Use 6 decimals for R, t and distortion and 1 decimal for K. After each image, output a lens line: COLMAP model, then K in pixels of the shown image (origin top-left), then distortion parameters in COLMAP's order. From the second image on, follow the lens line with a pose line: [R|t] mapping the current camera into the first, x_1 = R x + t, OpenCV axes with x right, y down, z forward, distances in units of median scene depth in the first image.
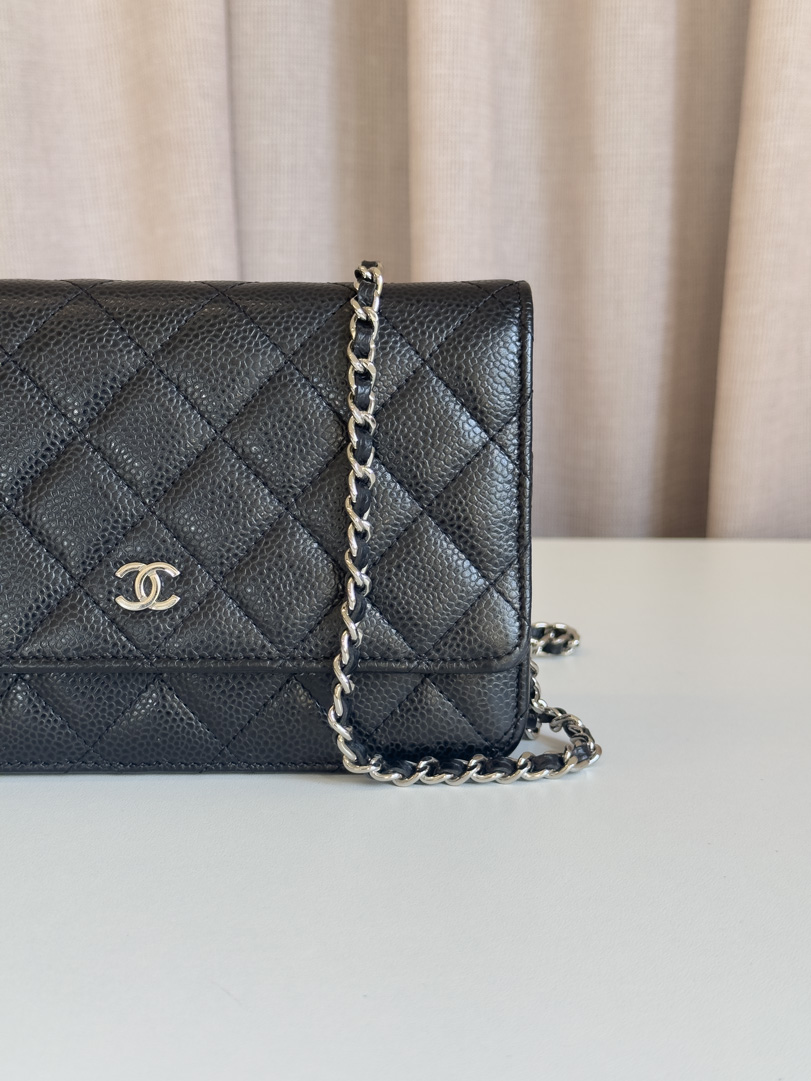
lens RADIAL K [[1538.4, 0, 398.0], [0, 1538.4, 545.7], [0, 0, 1]] dist [0.025051, 0.000000]
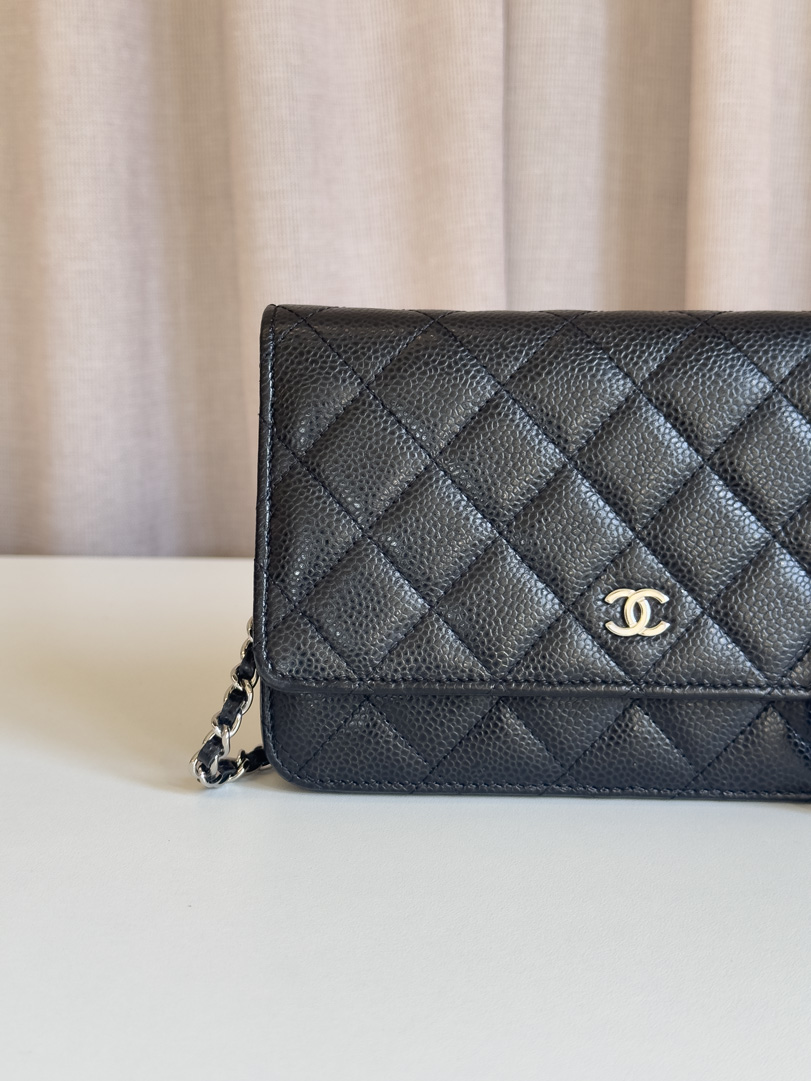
lens RADIAL K [[1538.4, 0, 404.2], [0, 1538.4, 542.0], [0, 0, 1]] dist [0.025051, 0.000000]
pose [[0.996227, 0.008890, -0.086335, -0.220981], [-0.010552, 0.999767, -0.018810, 0.000790], [0.086147, 0.019650, 0.996089, -0.019551]]
